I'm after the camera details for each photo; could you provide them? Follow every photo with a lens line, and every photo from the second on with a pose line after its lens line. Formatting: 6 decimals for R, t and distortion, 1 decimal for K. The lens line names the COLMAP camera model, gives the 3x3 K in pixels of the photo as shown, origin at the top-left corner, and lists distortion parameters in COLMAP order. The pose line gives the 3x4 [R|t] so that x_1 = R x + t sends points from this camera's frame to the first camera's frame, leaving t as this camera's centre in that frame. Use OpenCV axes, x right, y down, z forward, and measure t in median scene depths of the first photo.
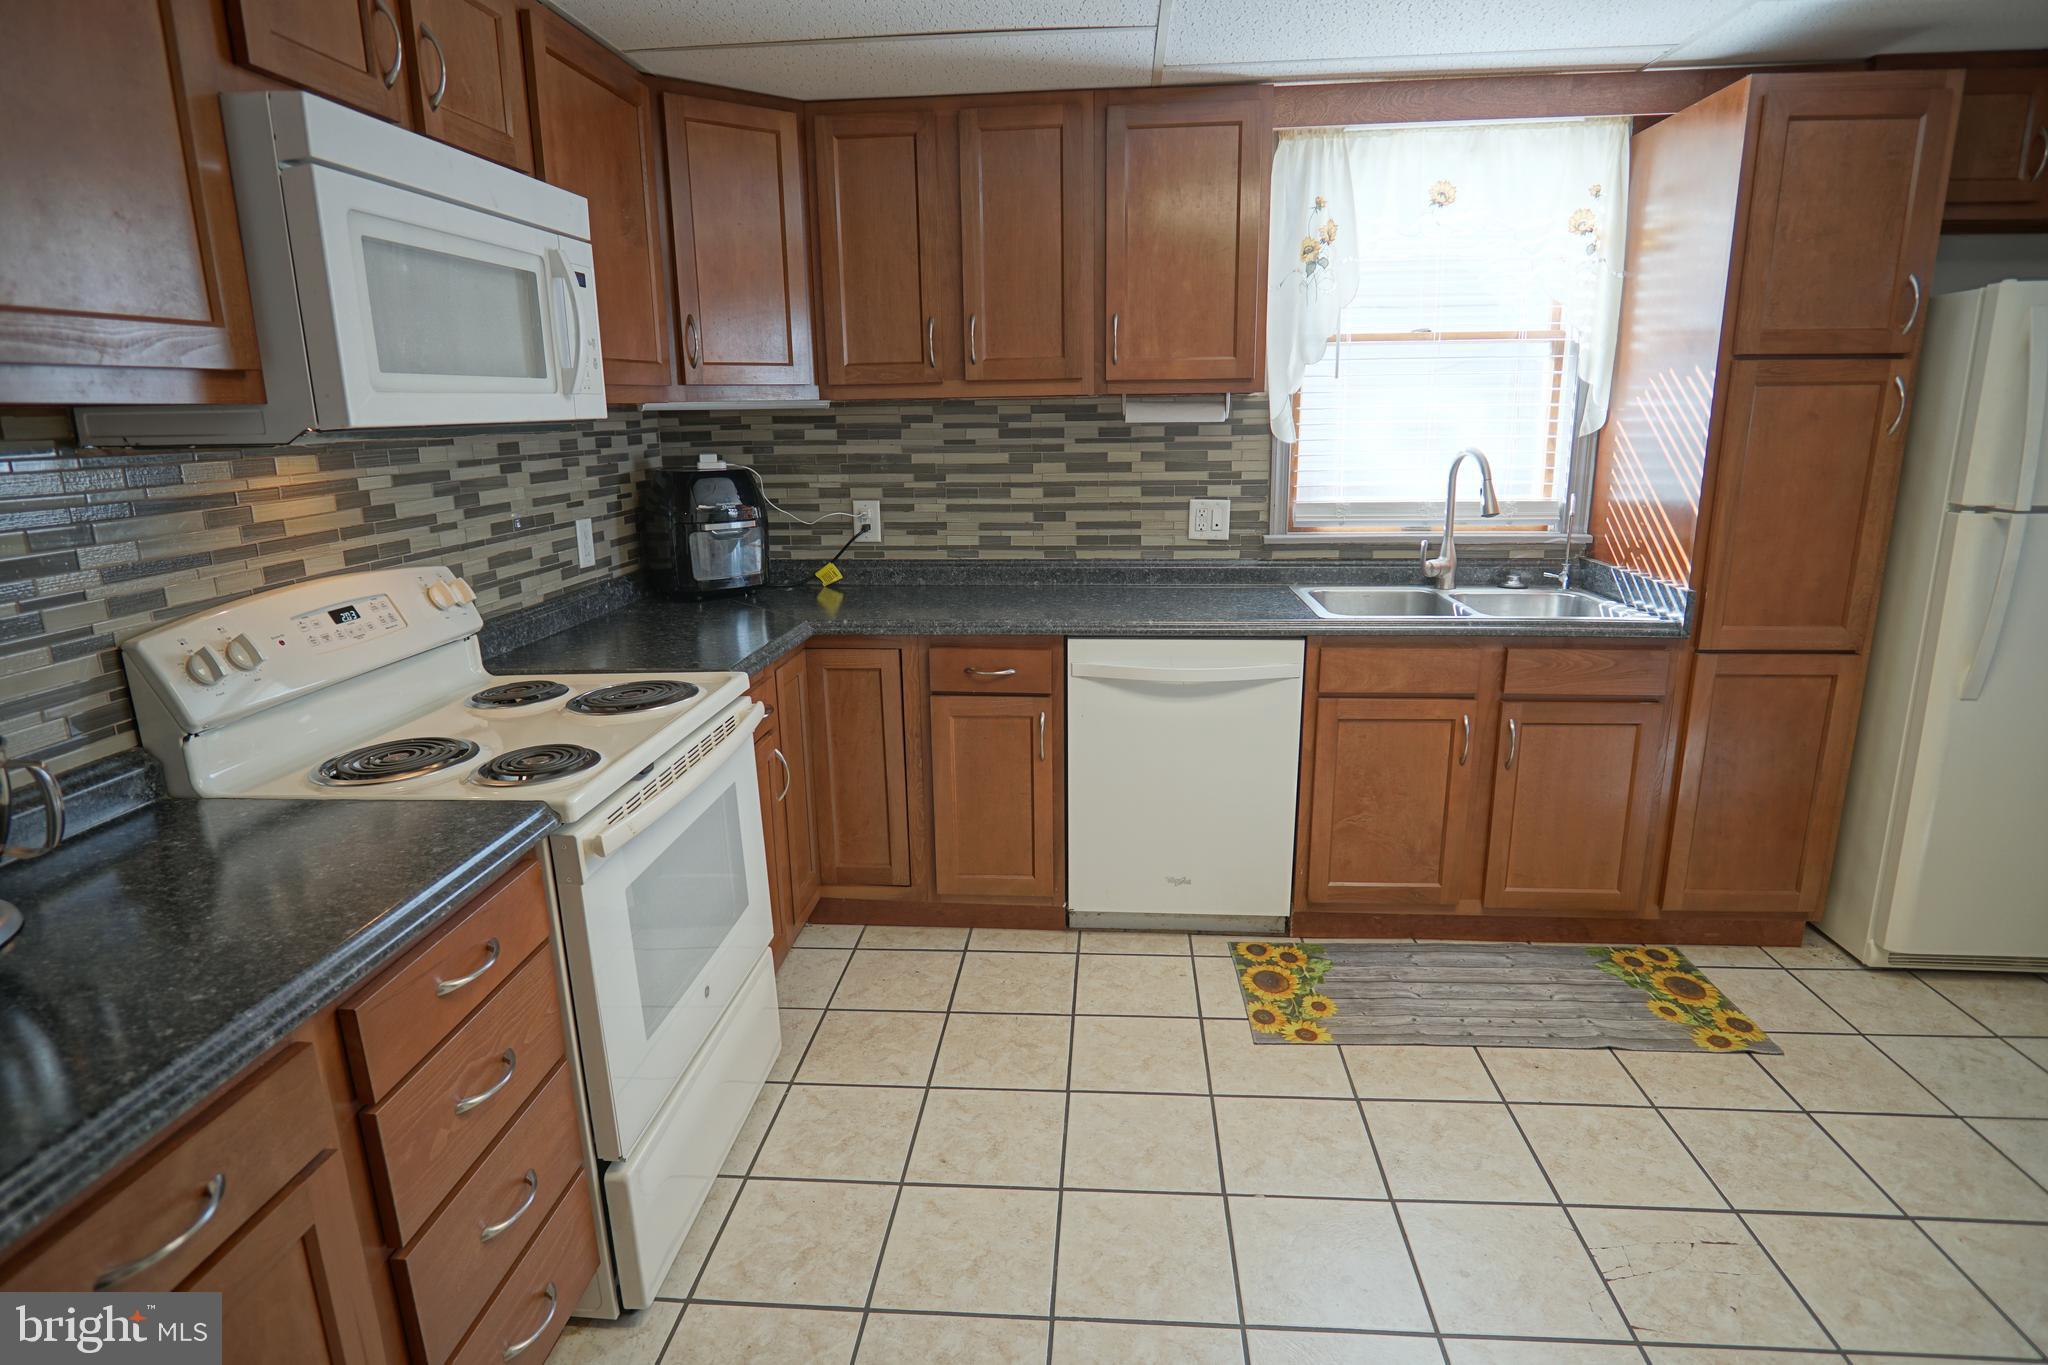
lens RADIAL K [[1094.8, 0, 1021.7], [0, 1094.8, 679.0], [0, 0, 1]] dist [-0.037595, 0.011334]
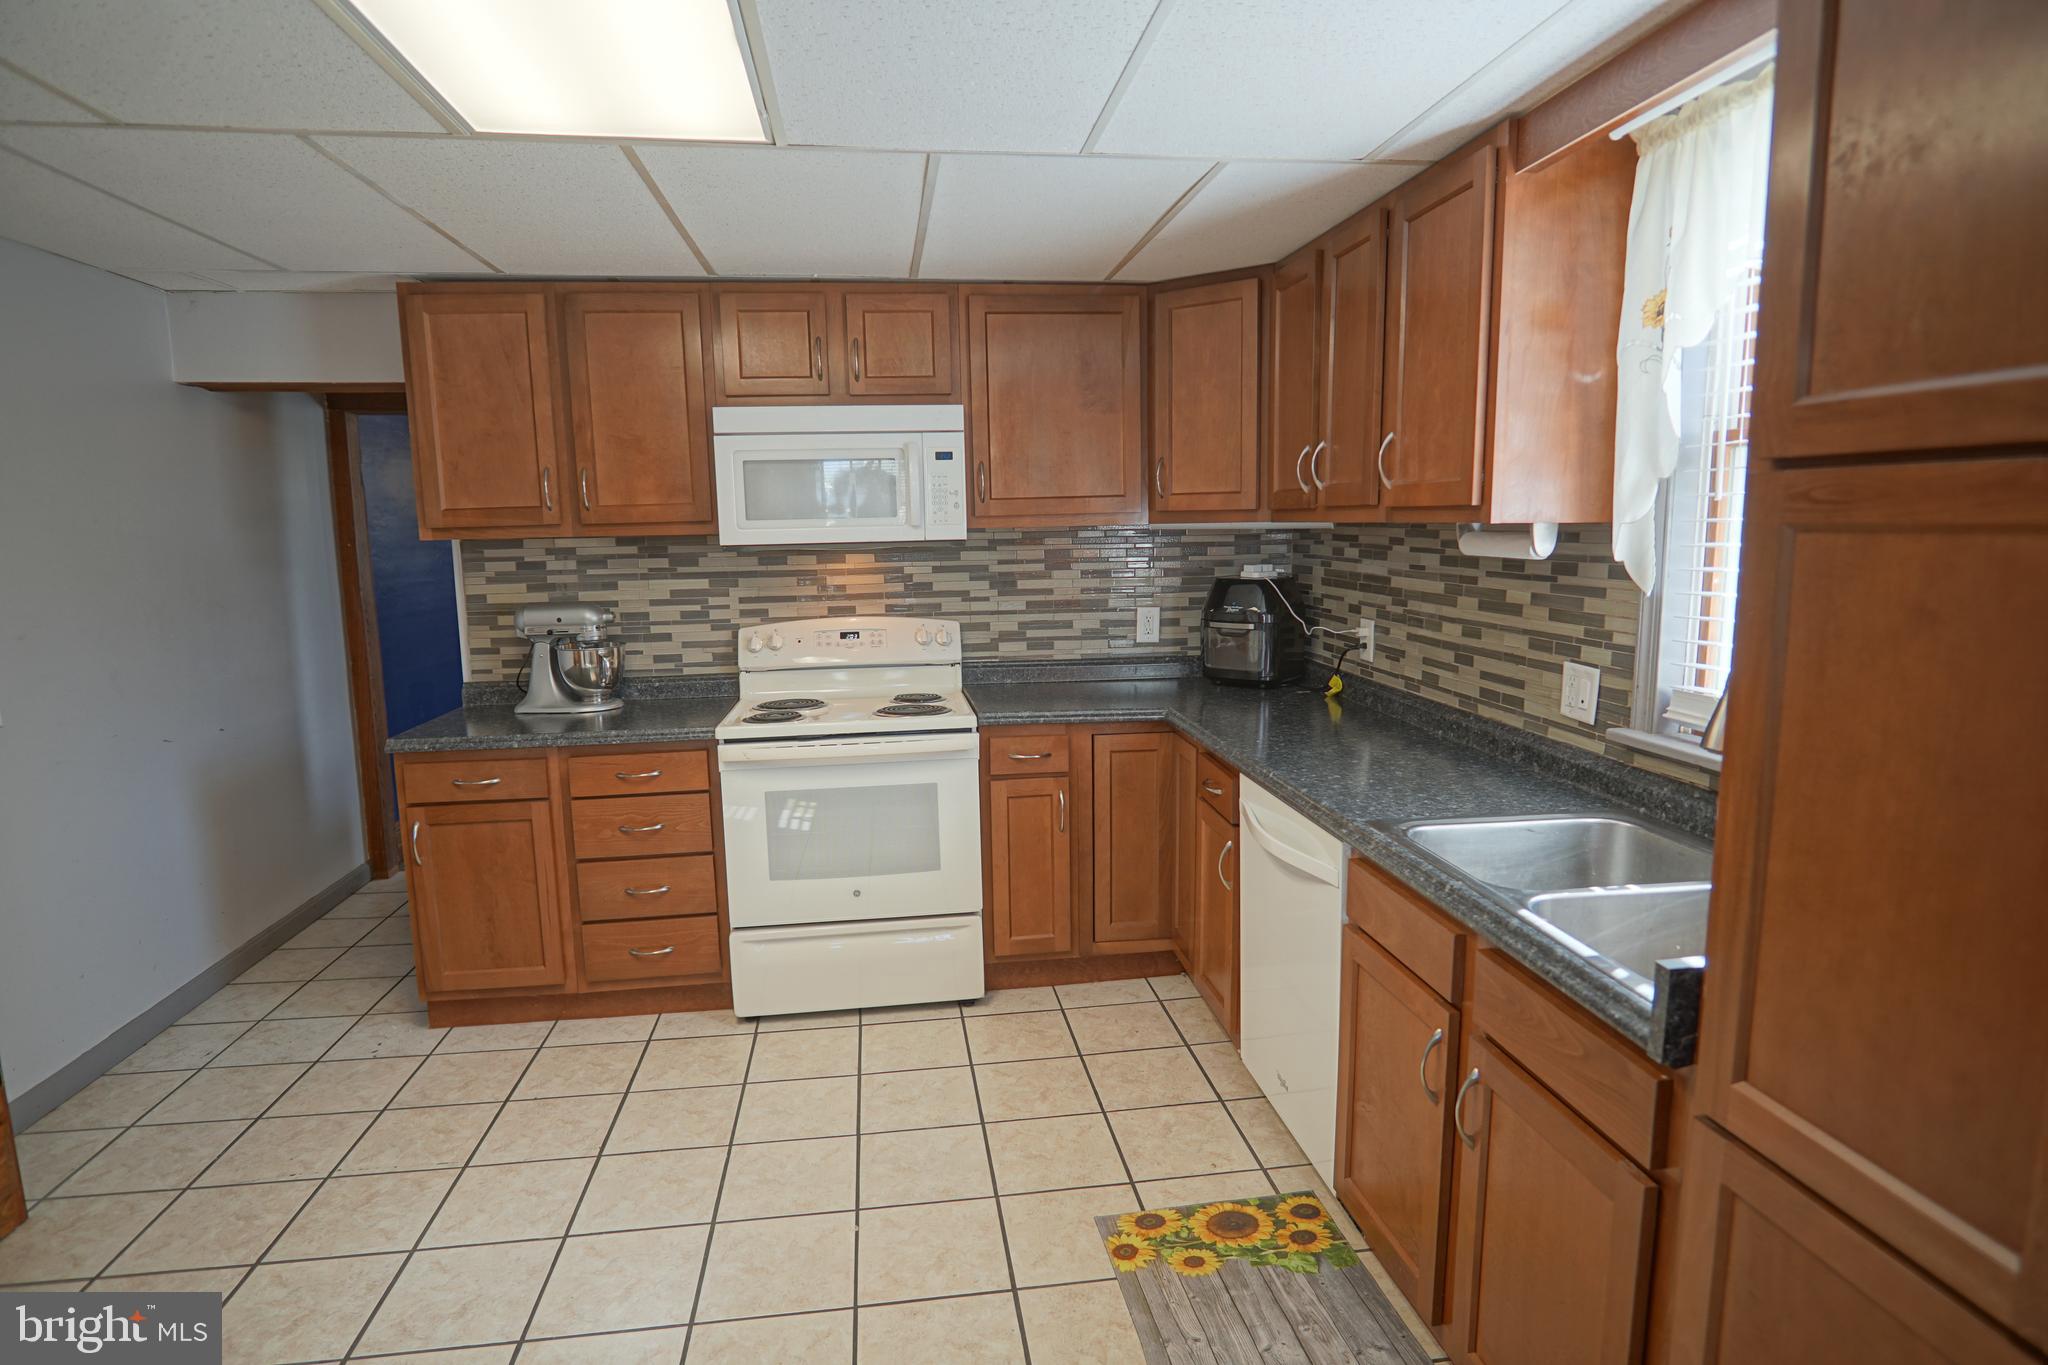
lens RADIAL K [[1094.8, 0, 1021.7], [0, 1094.8, 679.0], [0, 0, 1]] dist [-0.037595, 0.011334]
pose [[0.219479, 0.153236, -0.963508, 0.866894], [-0.220879, 0.969750, 0.103914, -0.164633], [0.950285, 0.190011, 0.246686, 0.528659]]
